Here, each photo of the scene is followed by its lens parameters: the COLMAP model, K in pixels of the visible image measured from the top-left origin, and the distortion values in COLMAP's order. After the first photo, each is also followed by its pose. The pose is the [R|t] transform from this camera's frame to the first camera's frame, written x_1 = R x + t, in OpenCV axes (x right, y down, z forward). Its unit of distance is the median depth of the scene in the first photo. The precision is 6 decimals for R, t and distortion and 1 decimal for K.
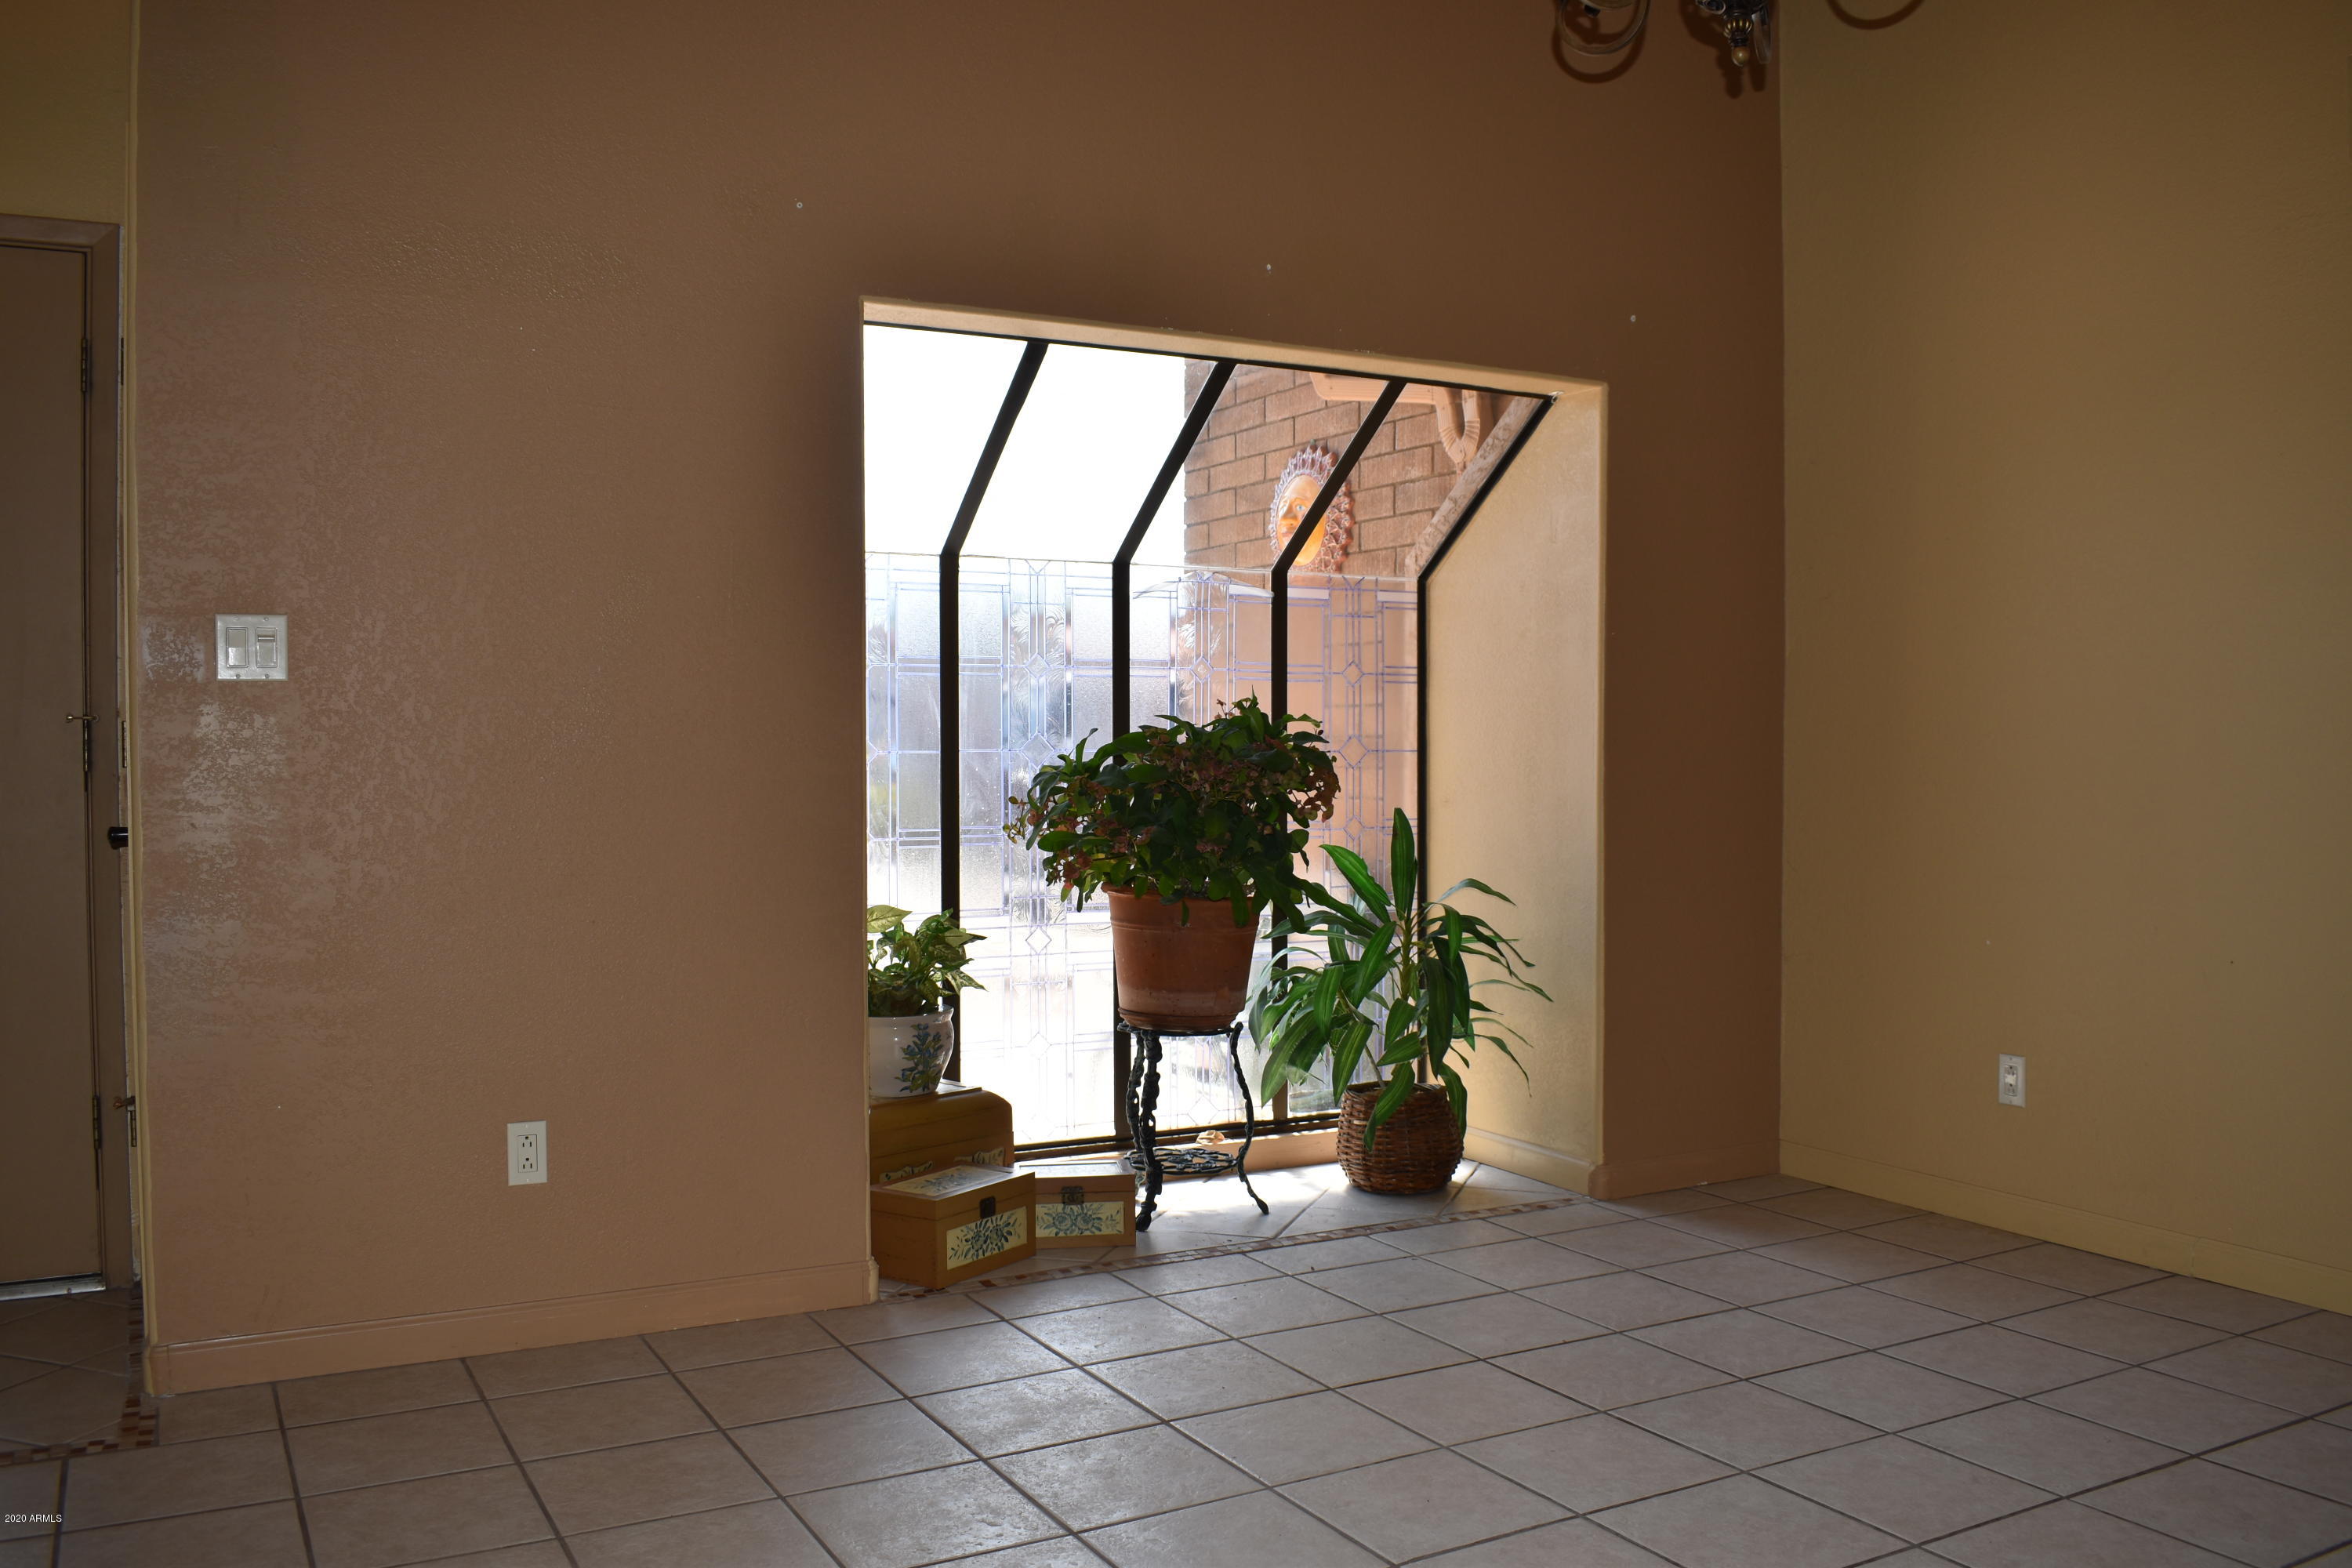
lens RADIAL K [[1892.0, 0, 1173.4], [0, 1892.0, 778.4], [0, 0, 1]] dist [-0.087111, 0.001197]
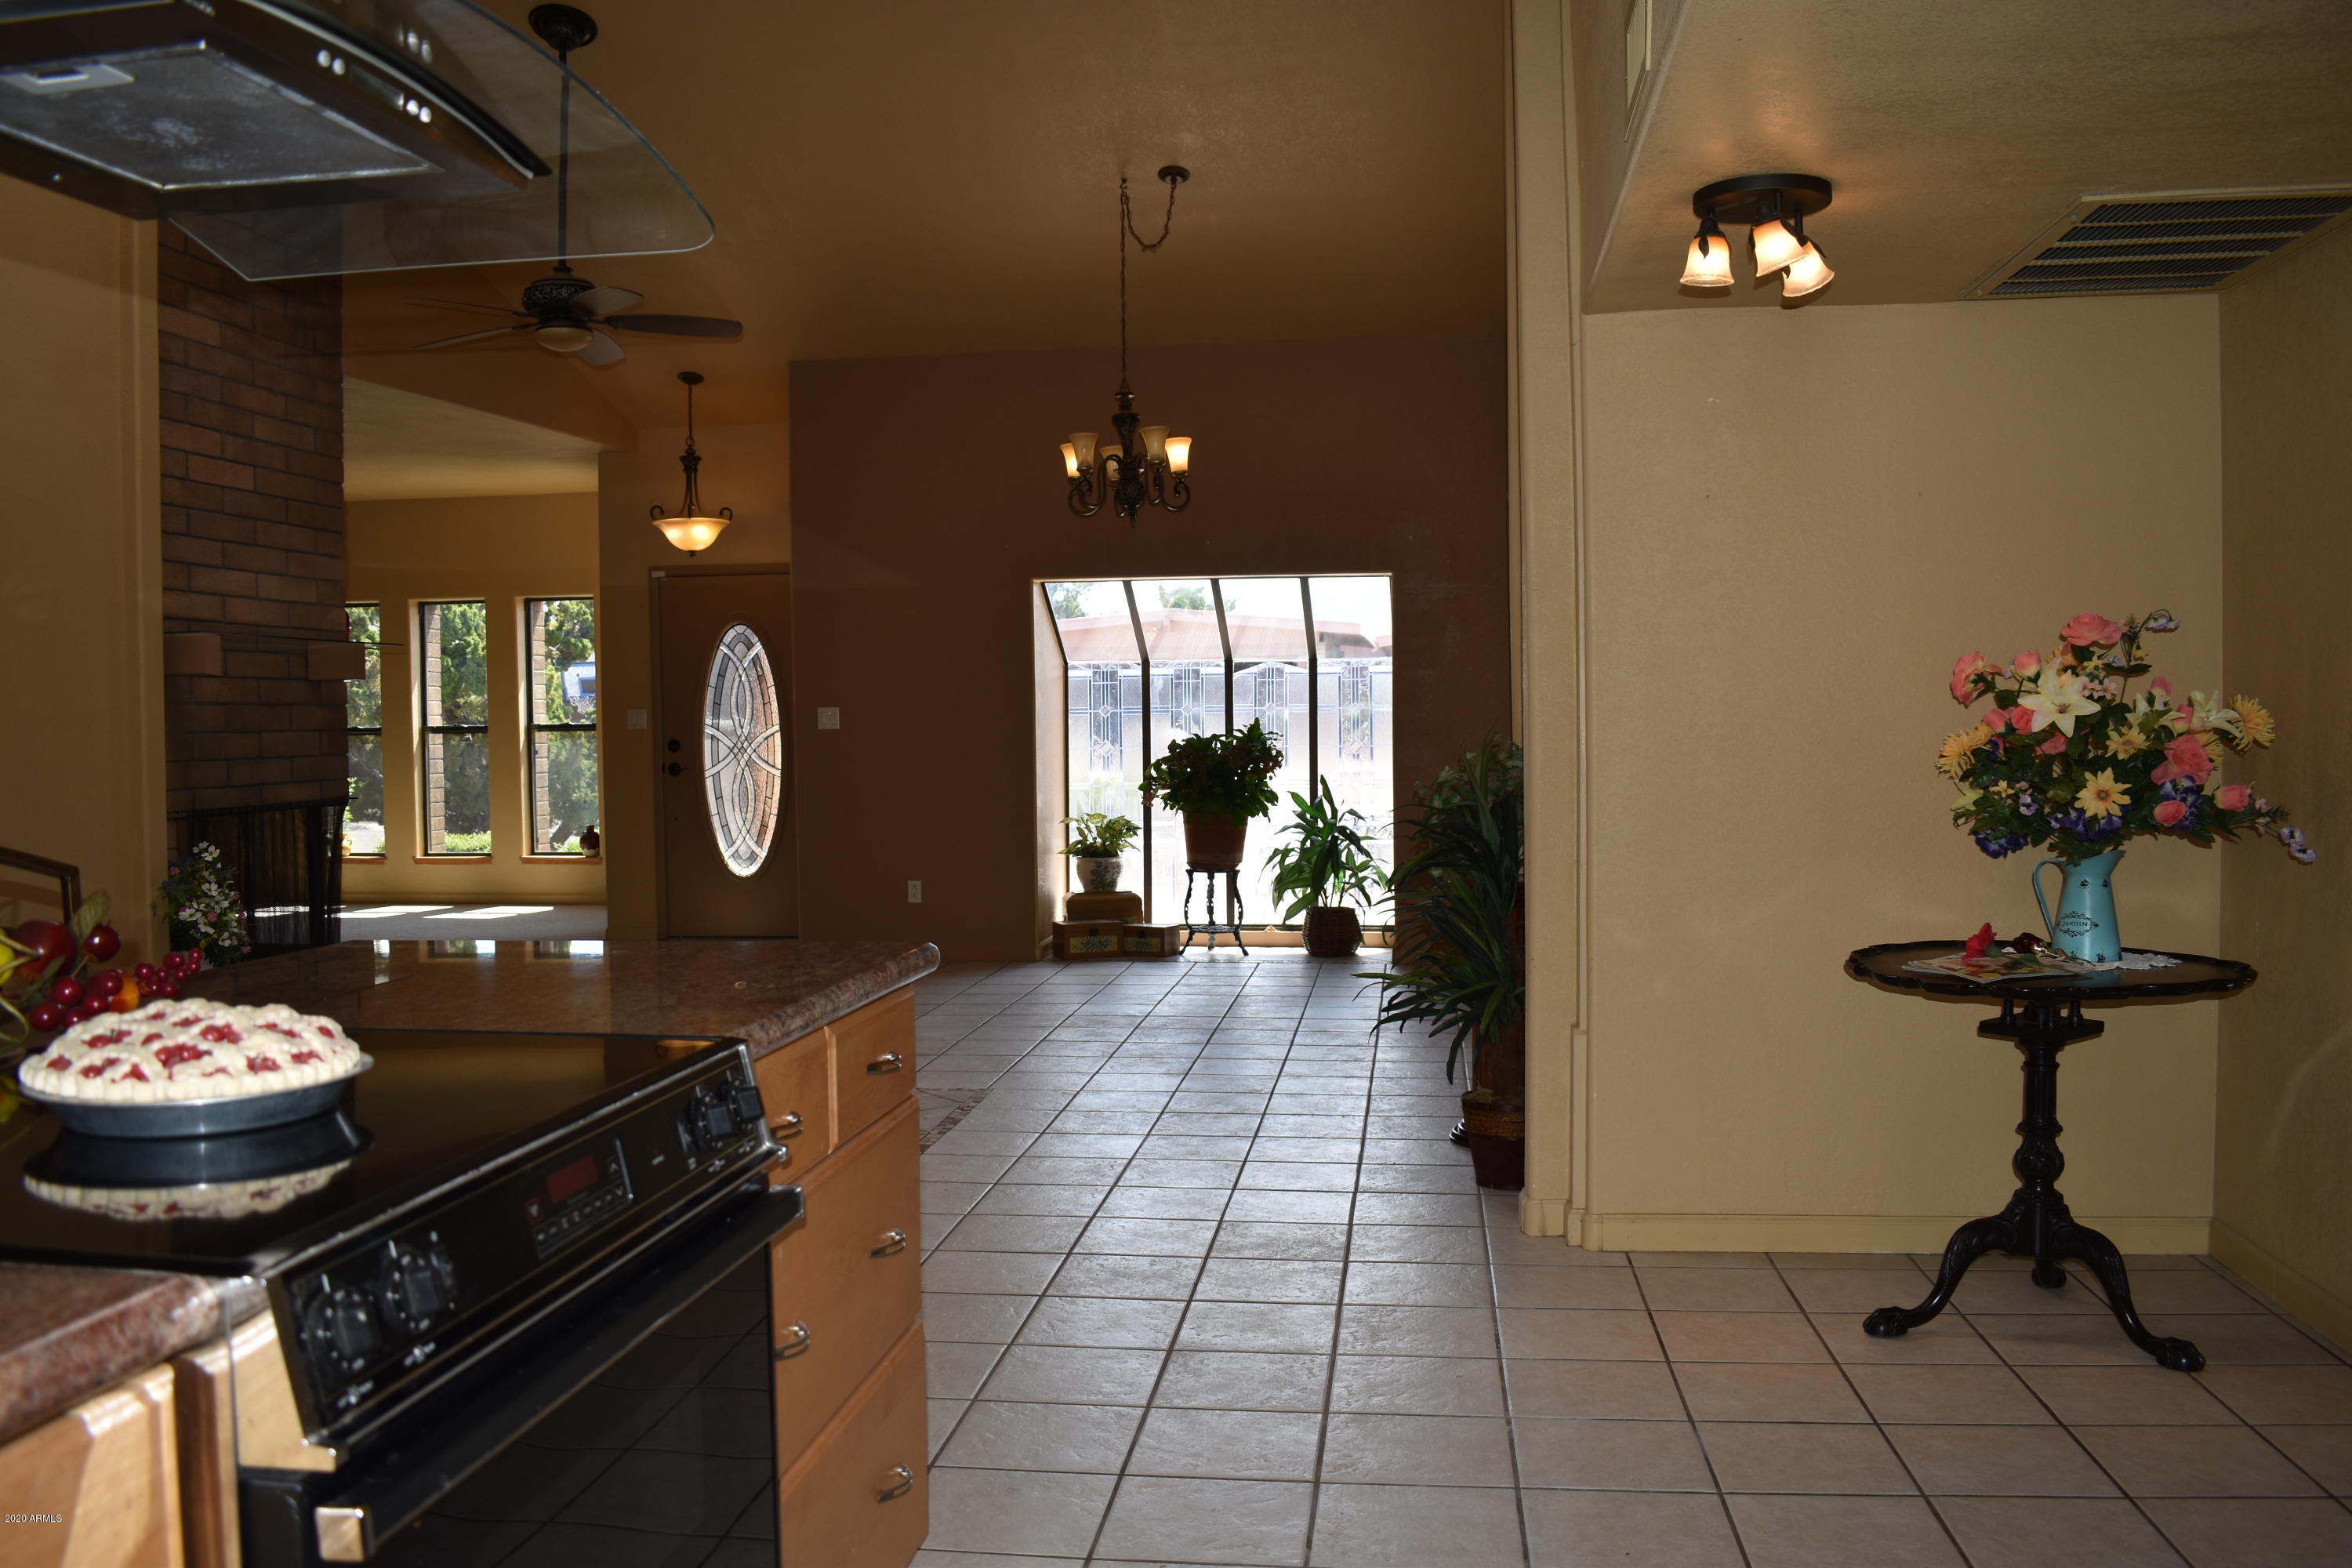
lens RADIAL K [[1892.0, 0, 1174.9], [0, 1892.0, 785.7], [0, 0, 1]] dist [-0.087111, 0.001197]
pose [[0.807722, 0.012142, -0.589438, 1.309678], [0.001199, 0.999752, 0.022237, -0.020746], [0.589562, -0.018669, 0.807508, -0.861811]]
